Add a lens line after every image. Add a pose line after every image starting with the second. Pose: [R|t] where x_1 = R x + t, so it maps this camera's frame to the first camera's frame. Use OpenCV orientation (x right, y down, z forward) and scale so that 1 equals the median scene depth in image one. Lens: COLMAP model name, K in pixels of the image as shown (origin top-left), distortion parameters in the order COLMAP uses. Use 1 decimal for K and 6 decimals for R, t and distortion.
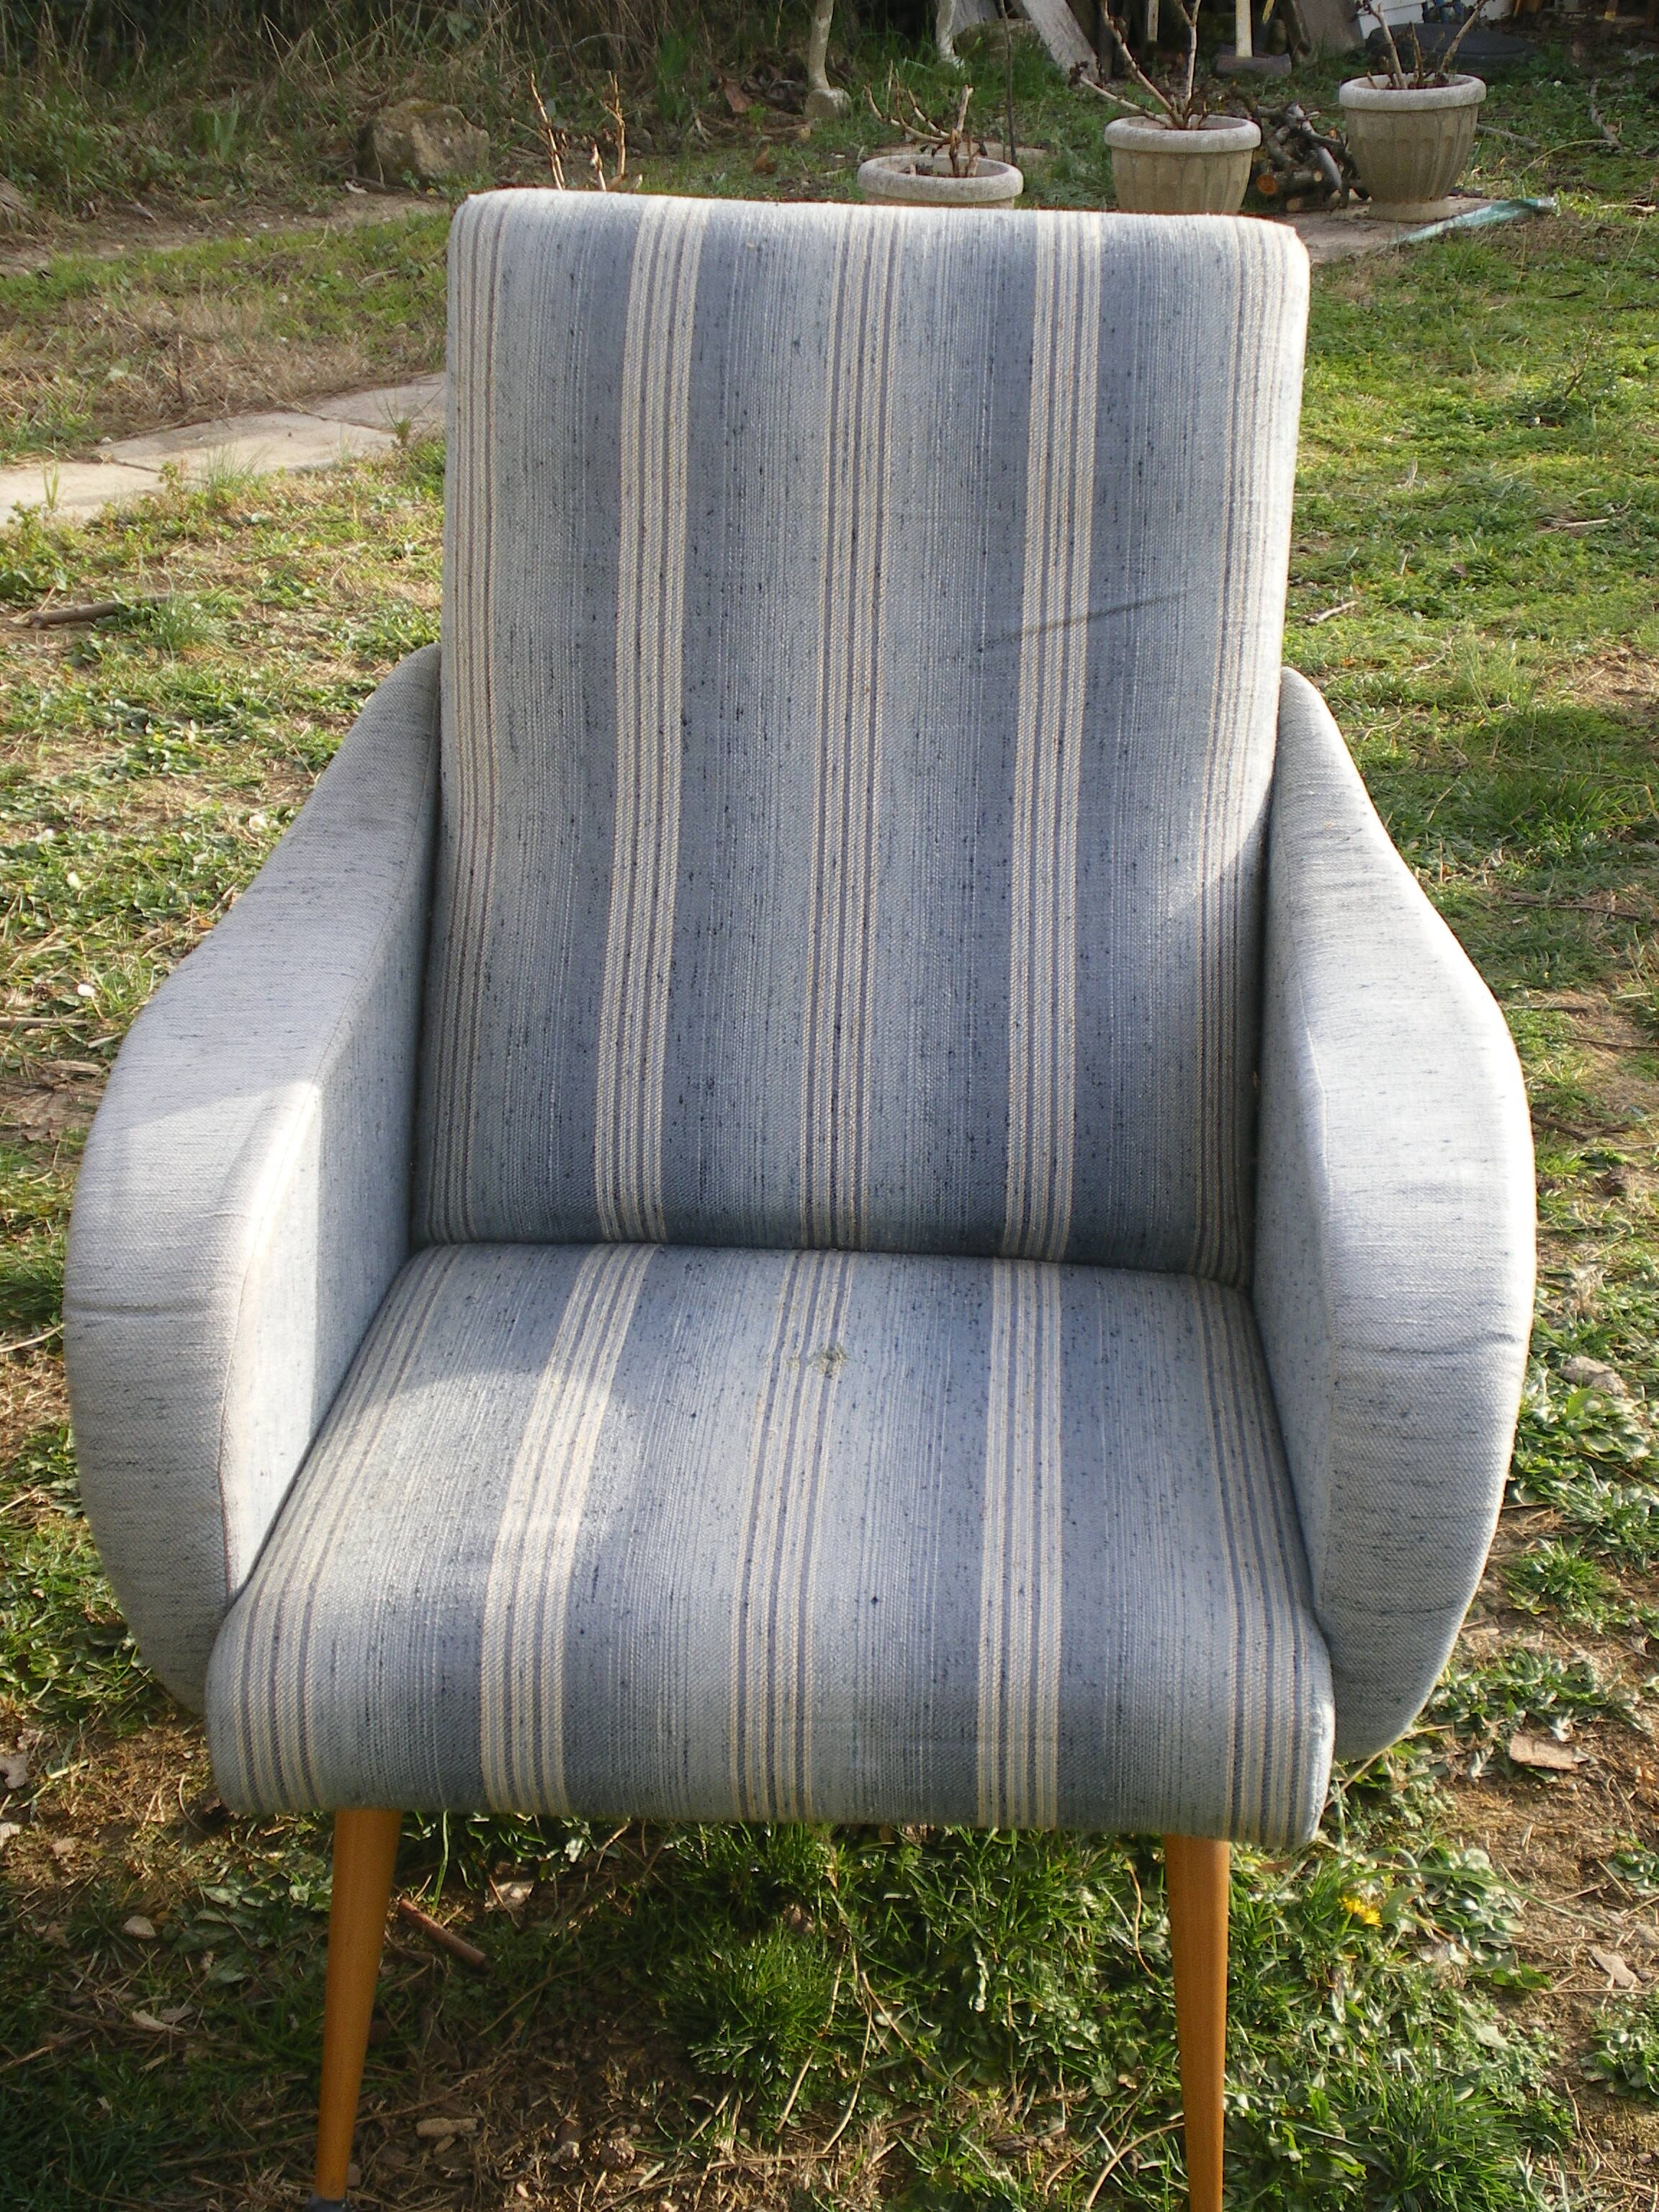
lens RADIAL K [[3550.5, 0, 829.5], [0, 3550.5, 1106.0], [0, 0, 1]] dist [0.358122, -1.360476]
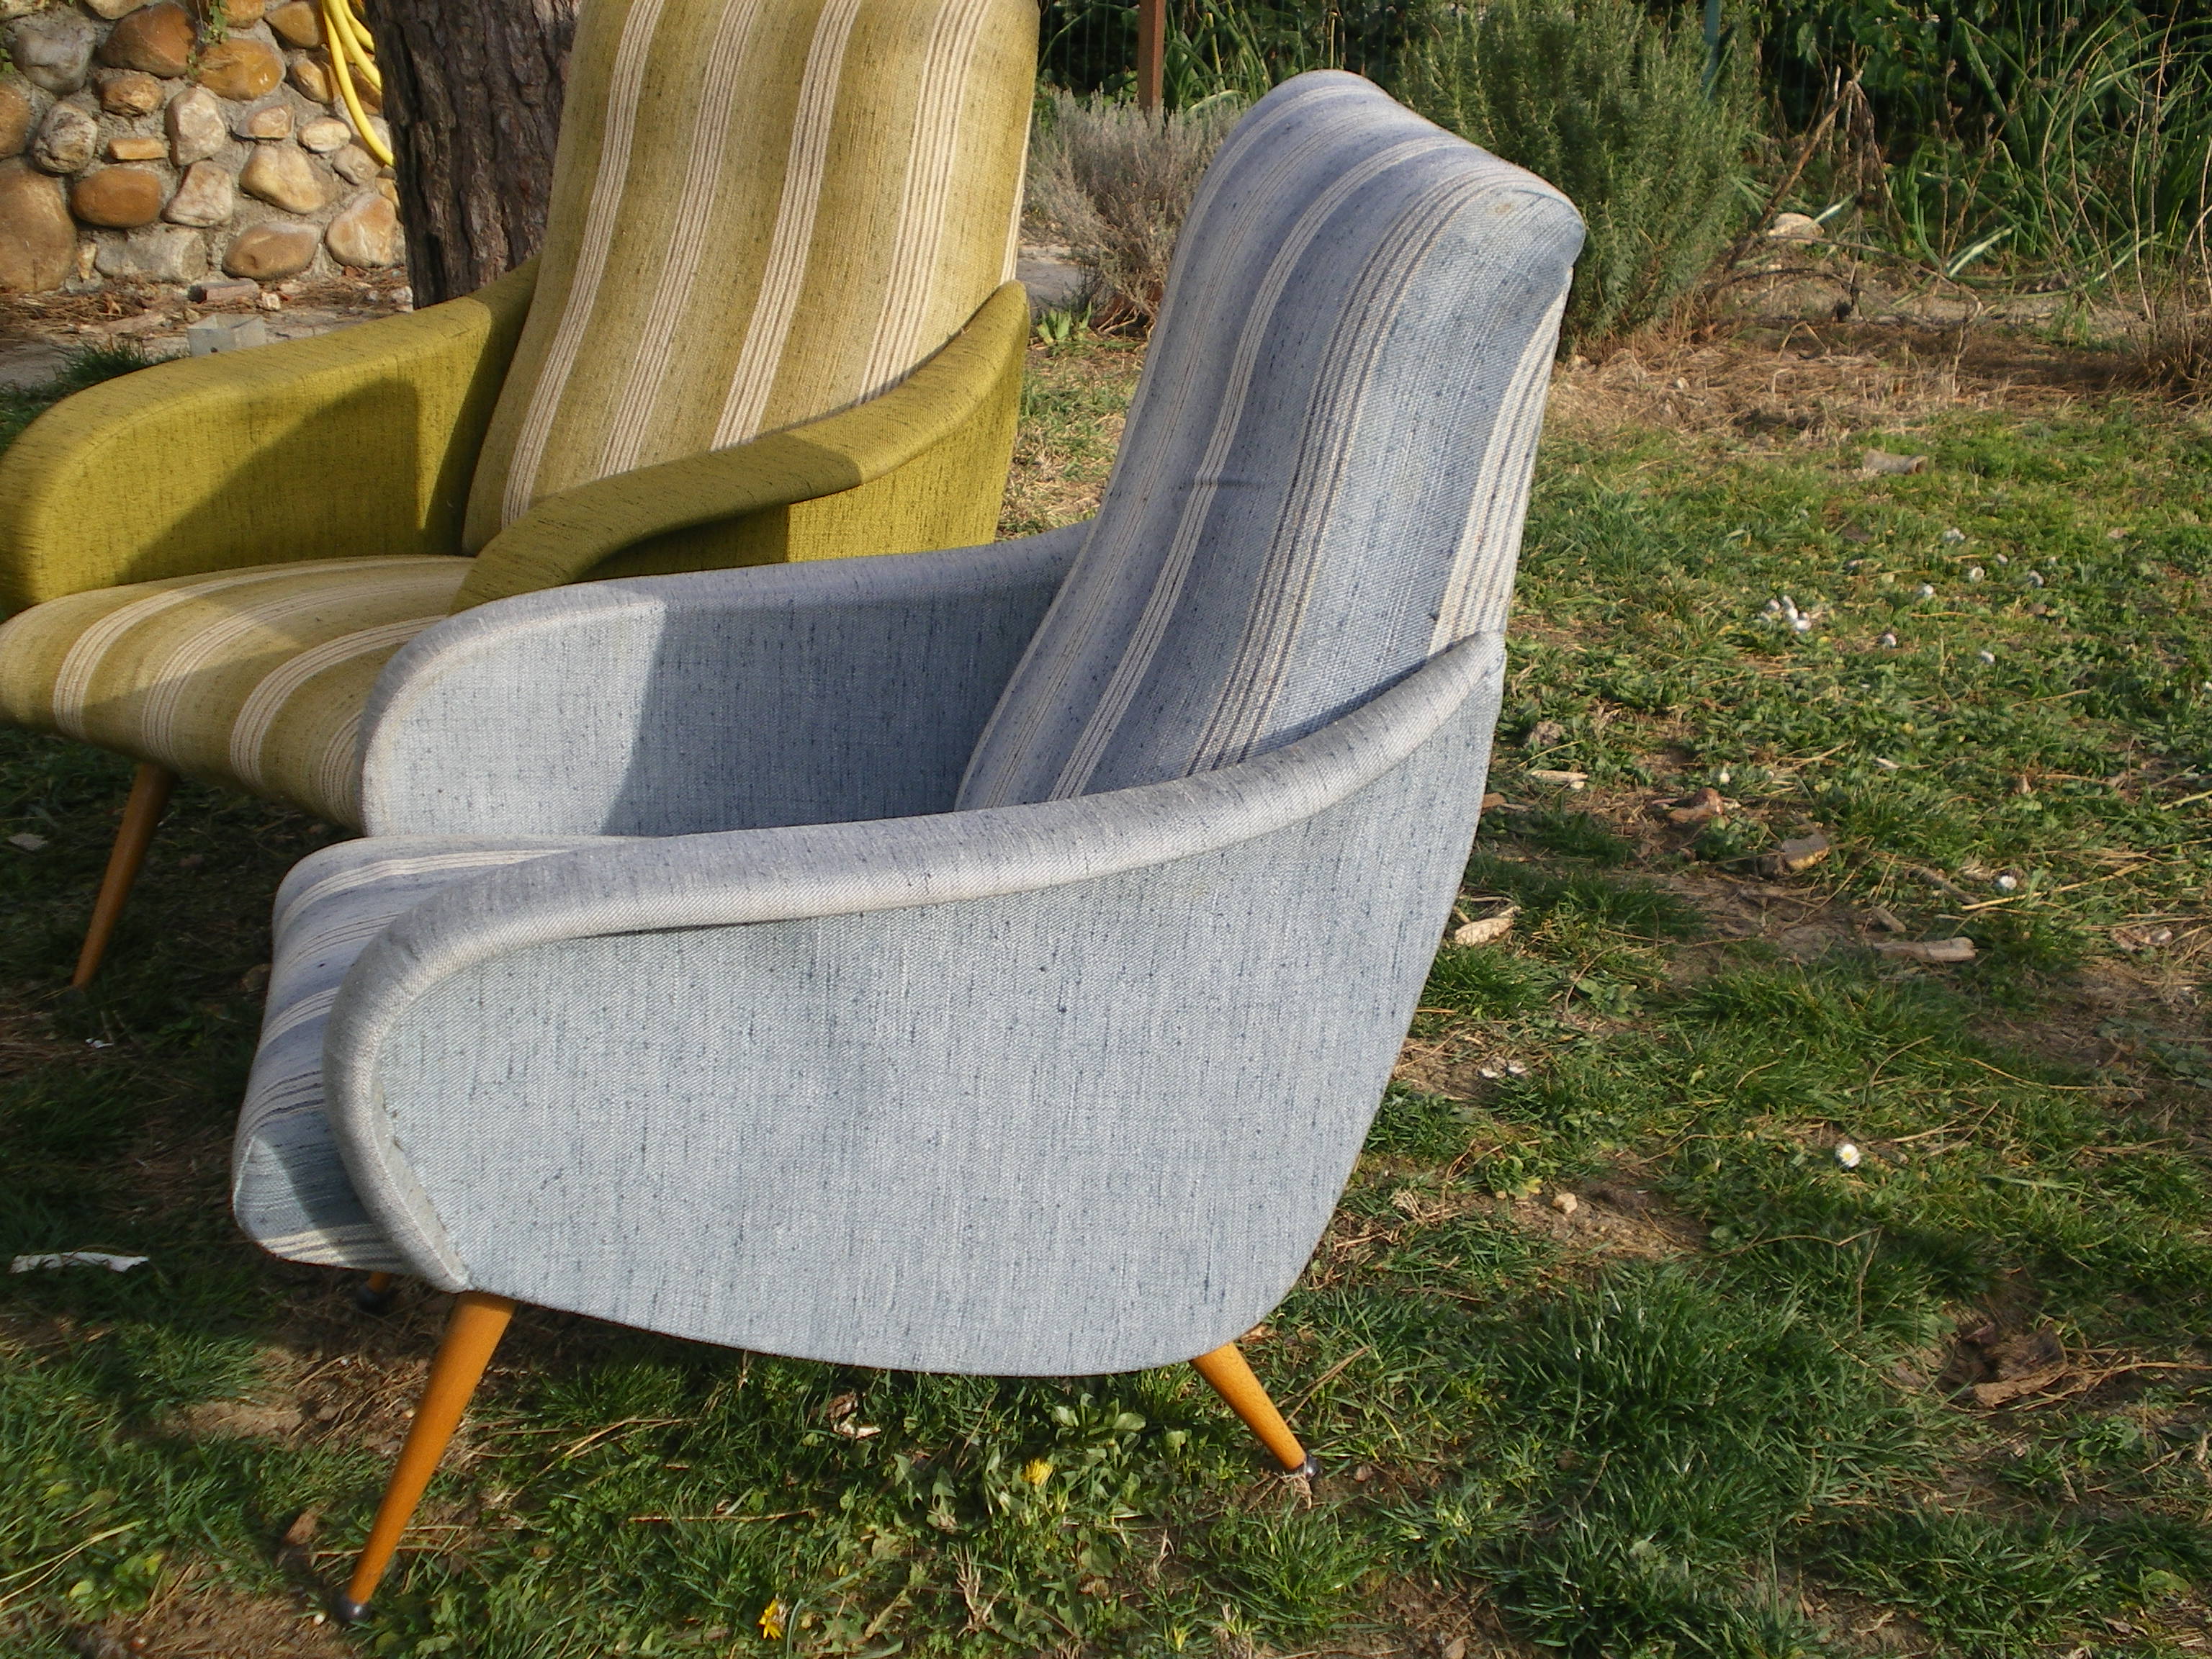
lens RADIAL K [[3550.5, 0, 1106.0], [0, 3550.5, 829.5], [0, 0, 1]] dist [0.358122, -1.360476]
pose [[0.183796, 0.295548, -0.937481, 1.106014], [-0.376752, 0.902074, 0.210523, -0.255933], [0.907897, 0.314505, 0.277146, 0.704258]]
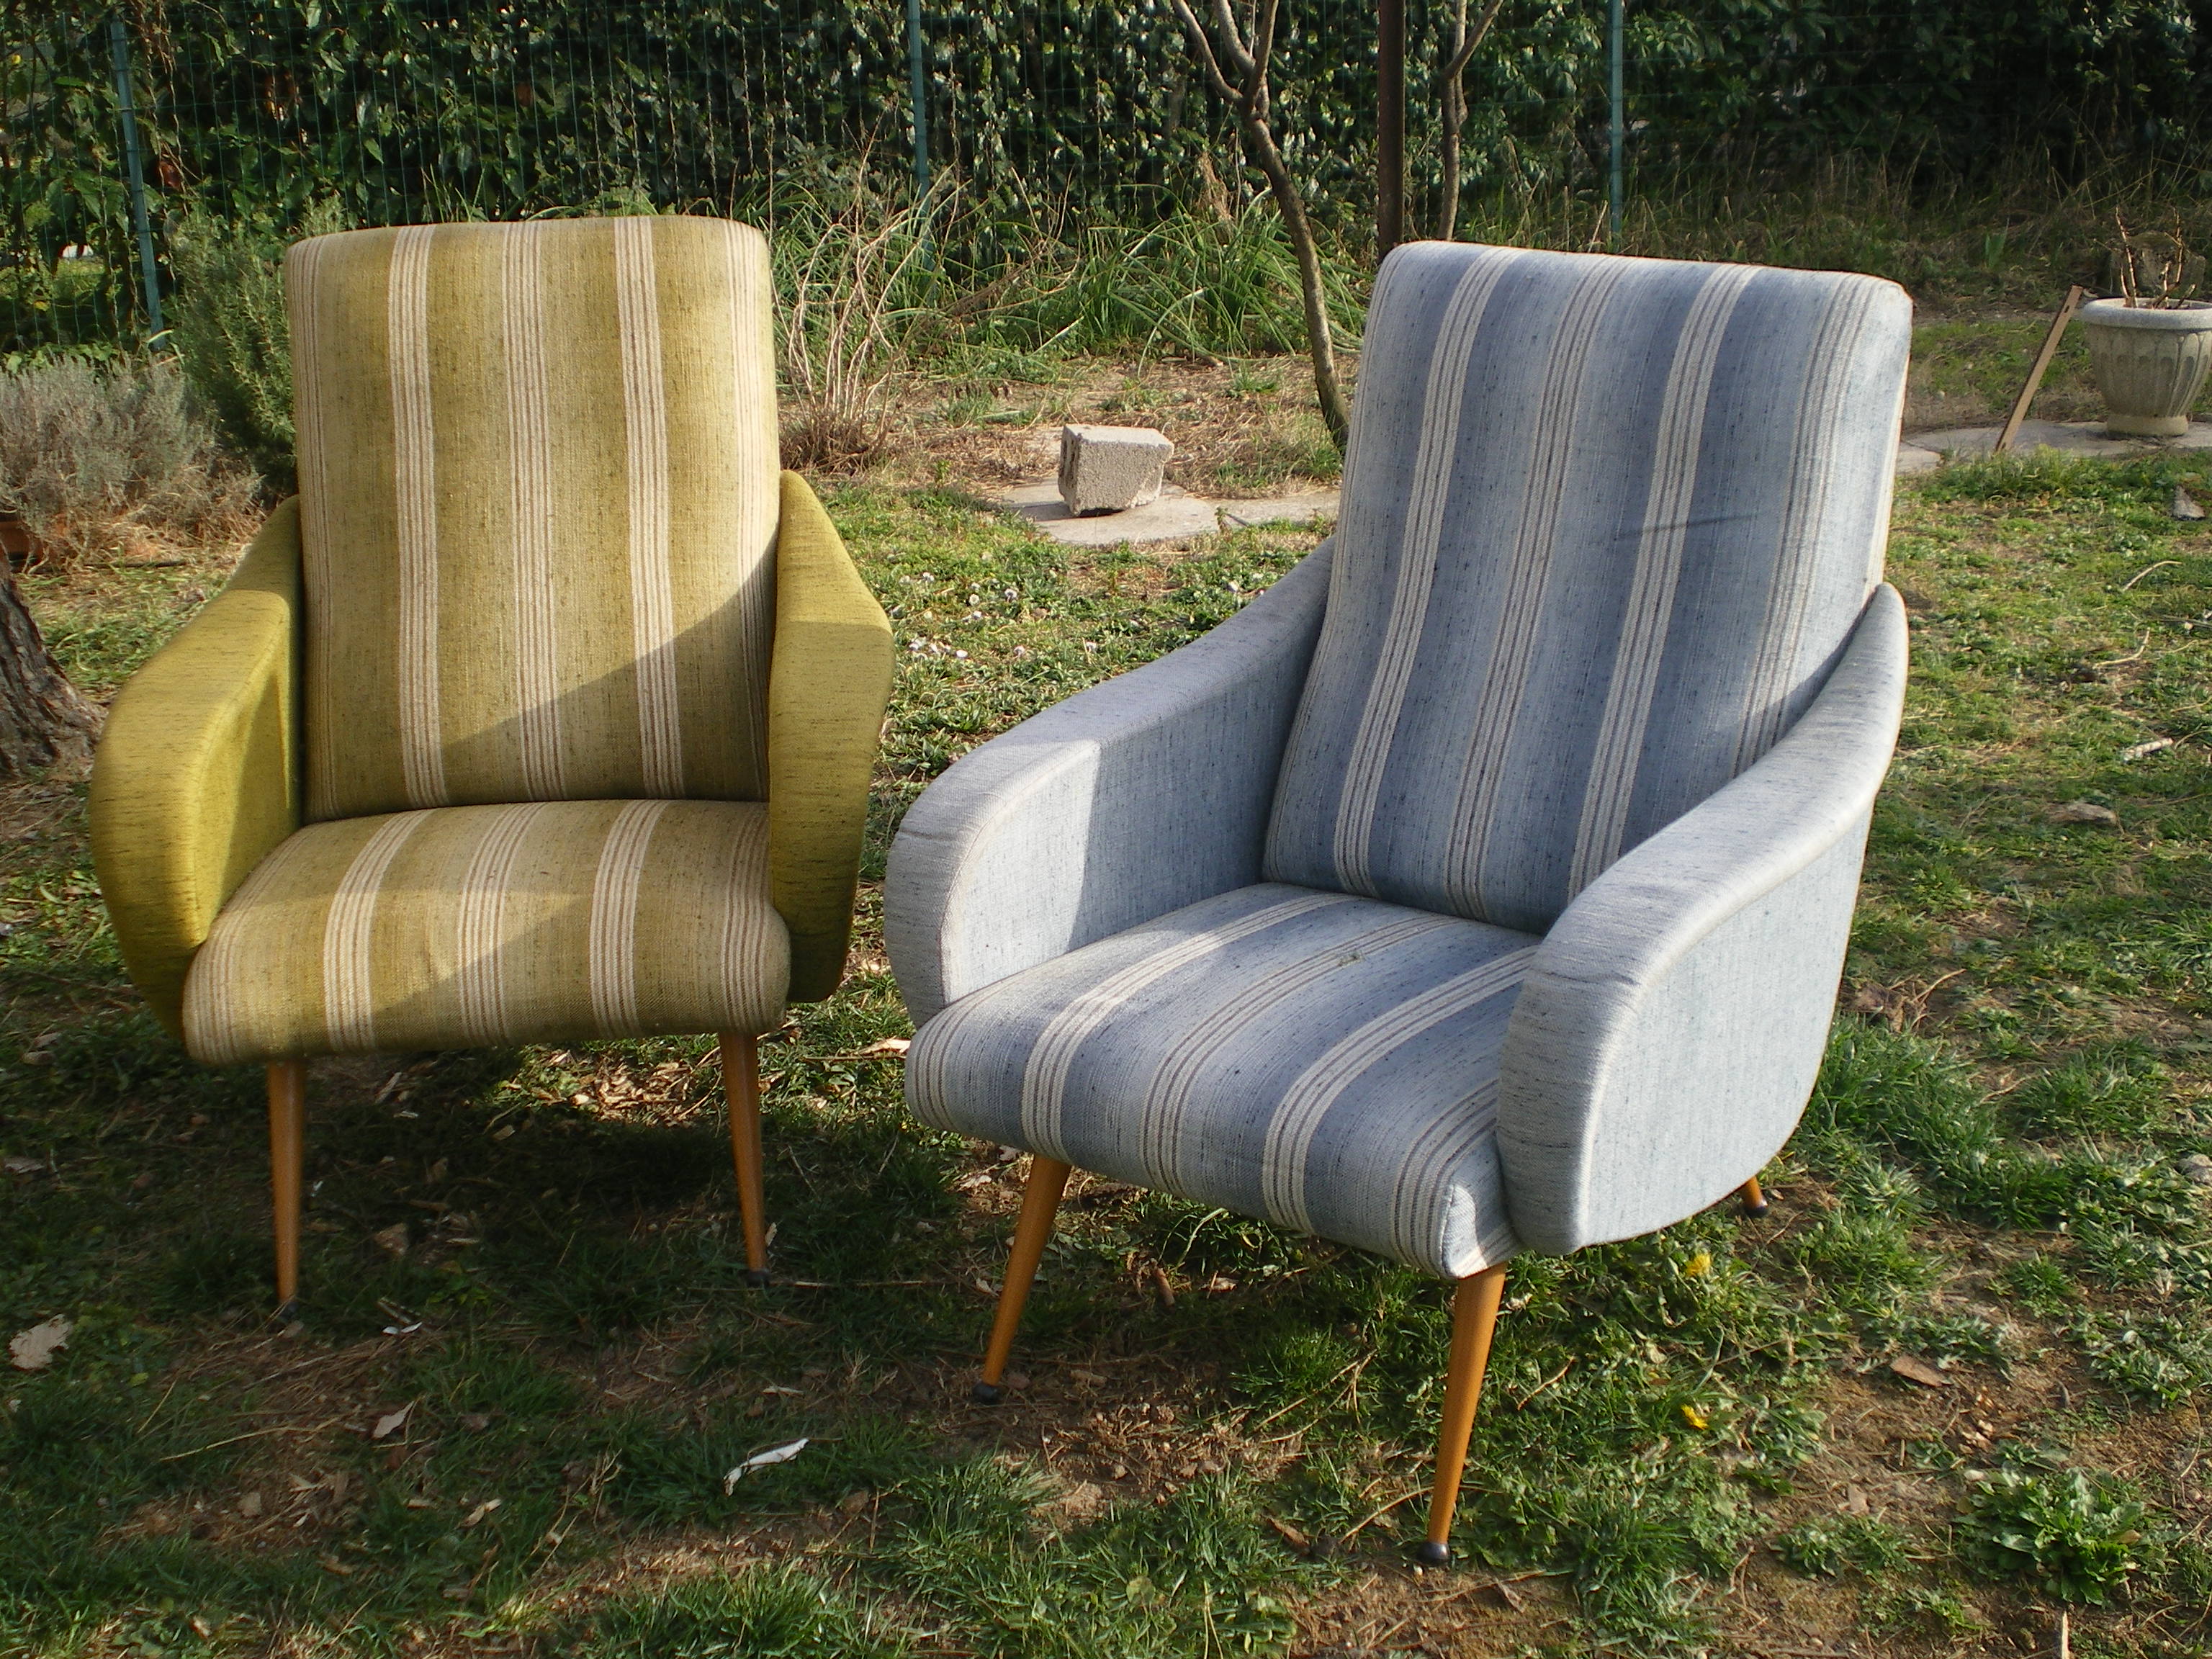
lens RADIAL K [[2888.6, 0, 1106.0], [0, 2888.6, 829.5], [0, 0, 1]] dist [0.017977, -0.407358]
pose [[0.820614, 0.138878, -0.554351, 0.558687], [-0.176243, 0.984243, -0.014319, 0.048218], [0.543628, 0.109450, 0.832160, -0.118045]]
